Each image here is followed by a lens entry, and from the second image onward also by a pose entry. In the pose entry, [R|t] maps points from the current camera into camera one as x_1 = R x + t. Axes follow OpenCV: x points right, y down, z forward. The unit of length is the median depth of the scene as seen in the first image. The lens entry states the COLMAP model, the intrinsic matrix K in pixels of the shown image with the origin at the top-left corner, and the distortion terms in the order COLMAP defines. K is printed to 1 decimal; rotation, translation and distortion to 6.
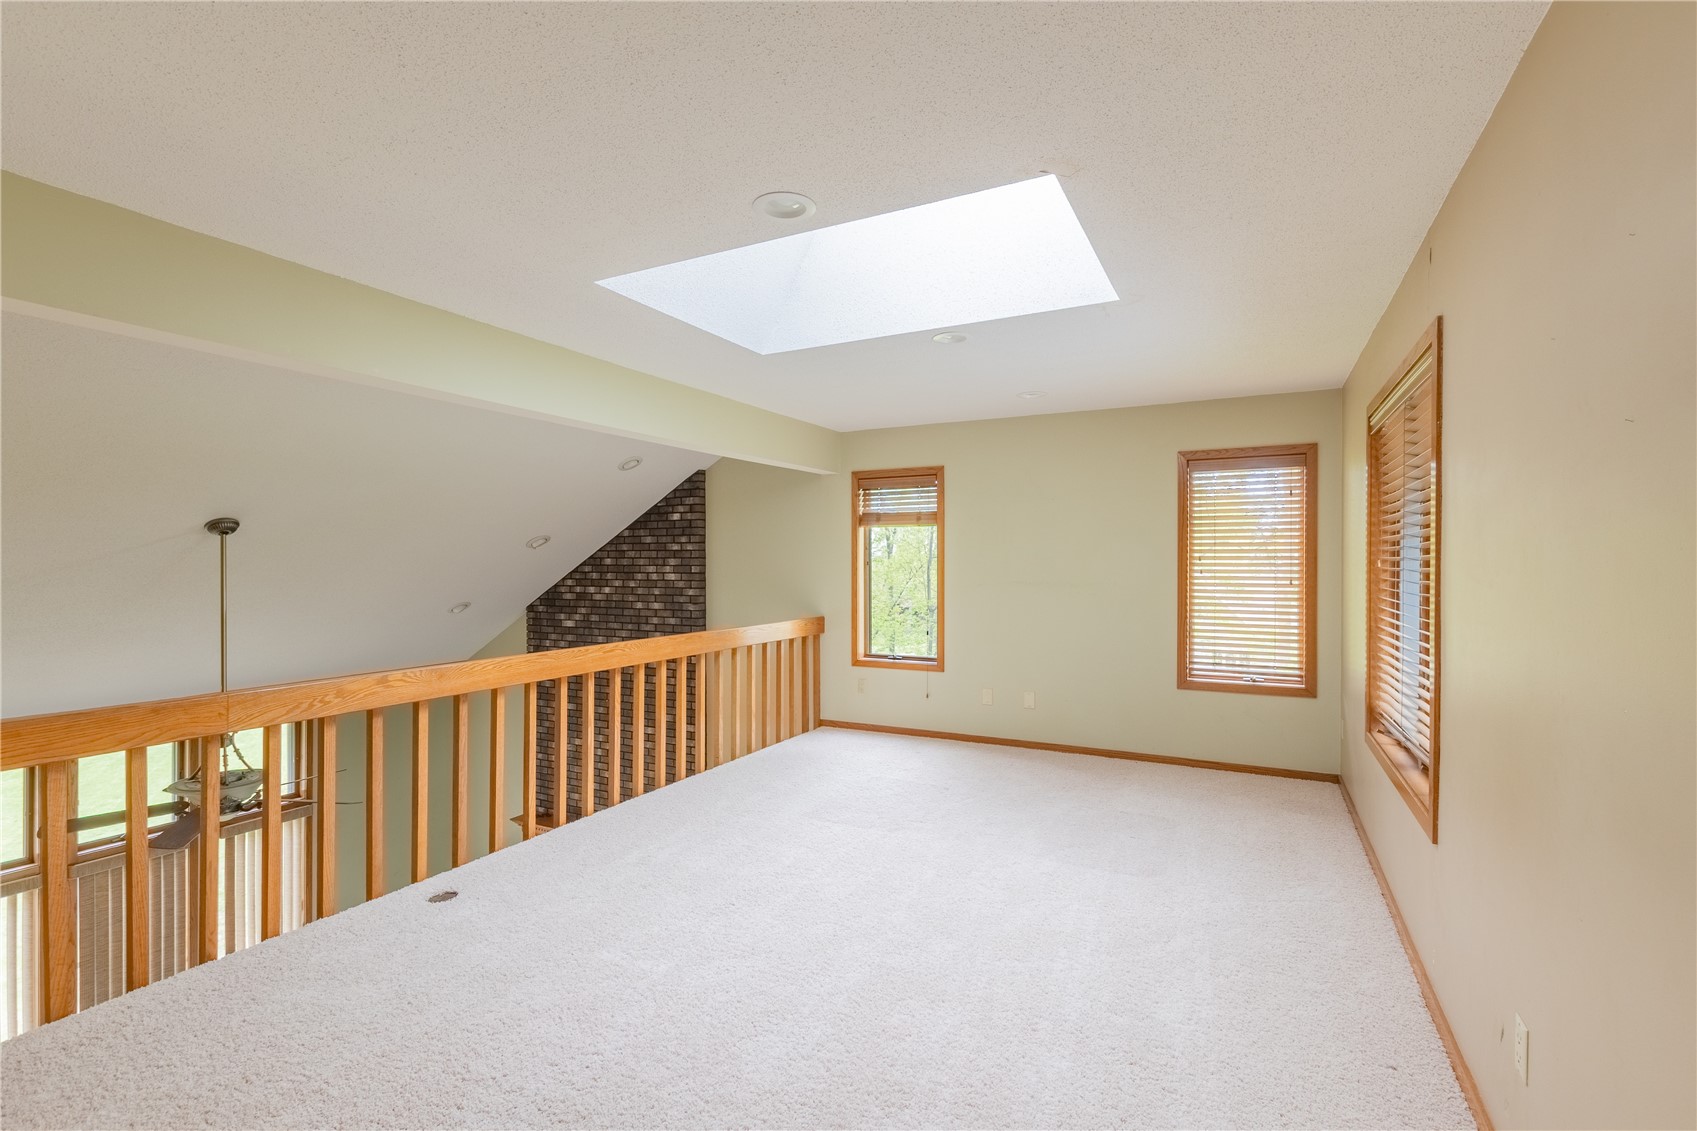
lens RADIAL K [[774.1, 0, 847.0], [0, 774.1, 560.4], [0, 0, 1]] dist [-0.001584, 0.000715]
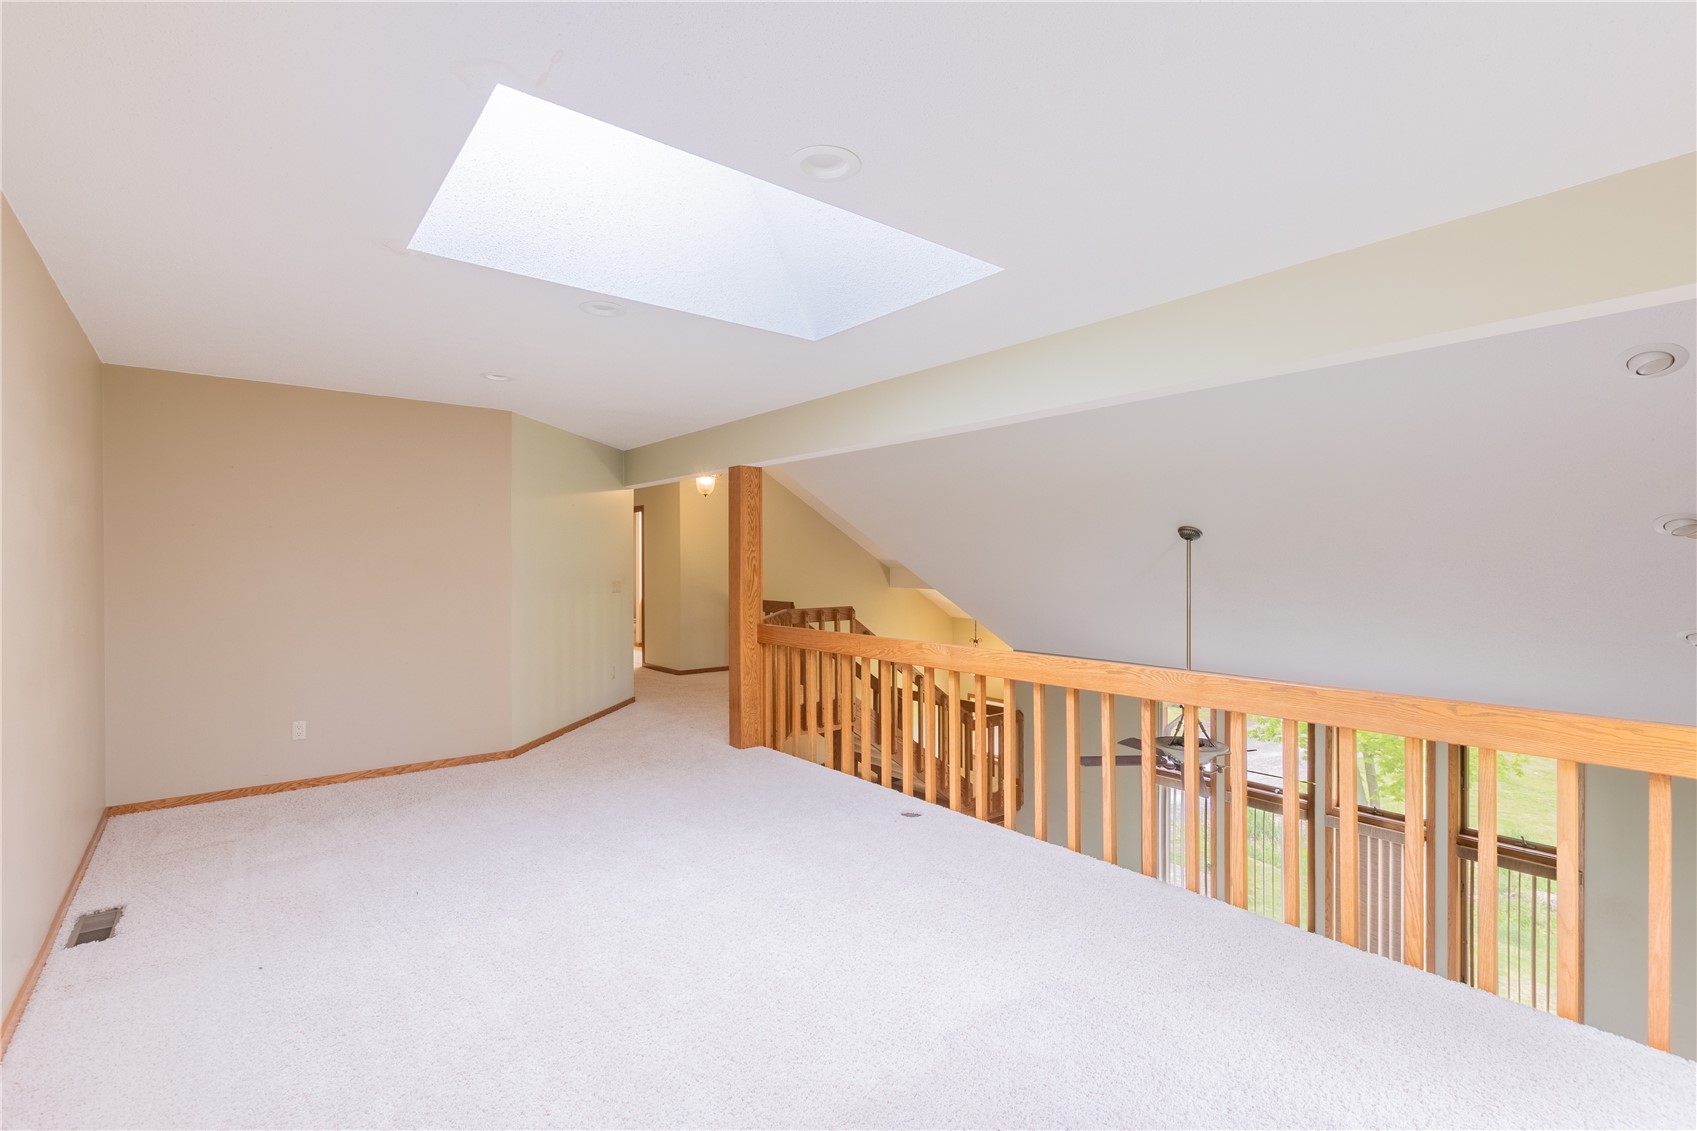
lens RADIAL K [[774.1, 0, 848.2], [0, 774.1, 565.2], [0, 0, 1]] dist [-0.001584, 0.000715]
pose [[-0.406329, 0.001578, -0.913726, 0.359587], [0.003363, 0.999994, 0.000232, 0.001929], [0.913721, -0.002978, -0.406332, 0.701919]]
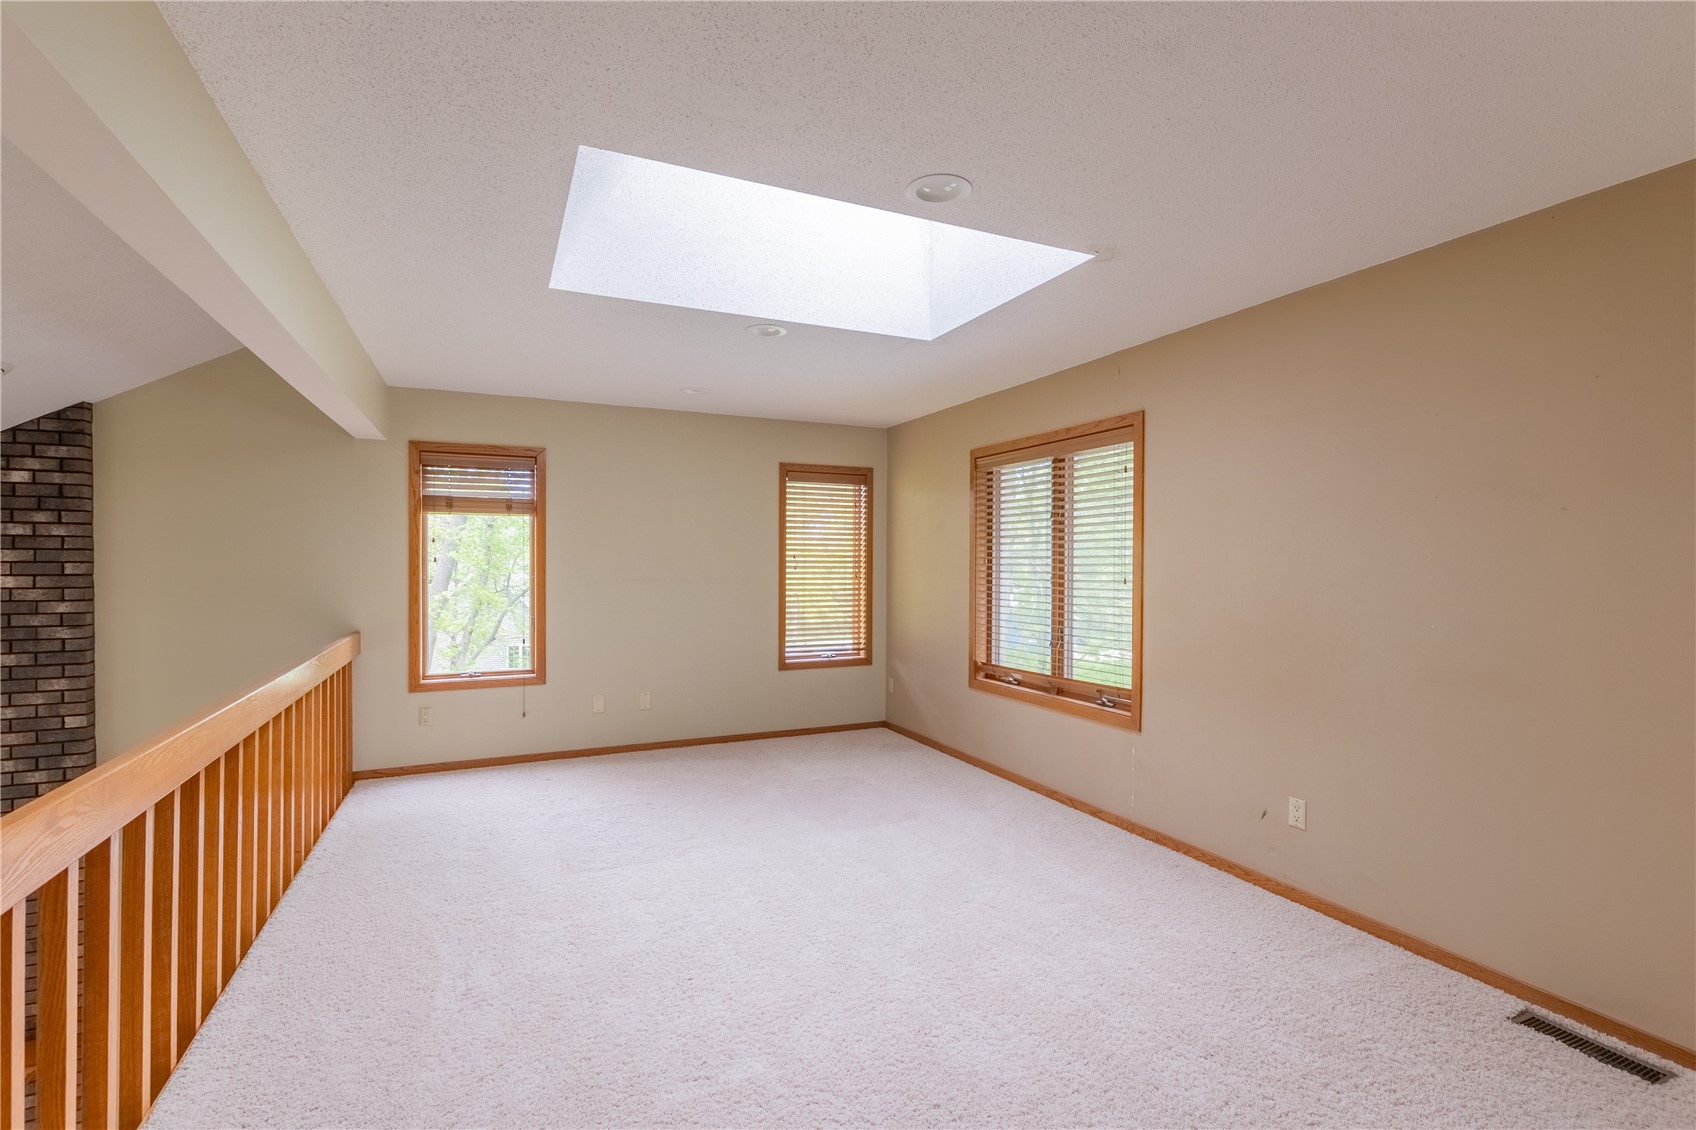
lens RADIAL K [[773.6, 0, 852.6], [0, 773.6, 563.7], [0, 0, 1]] dist [-0.001584, 0.000715]
pose [[0.602329, -0.000595, 0.798248, -0.335733], [-0.005252, 0.999975, 0.004708, 0.001903], [-0.798231, -0.007028, 0.602310, 0.183075]]
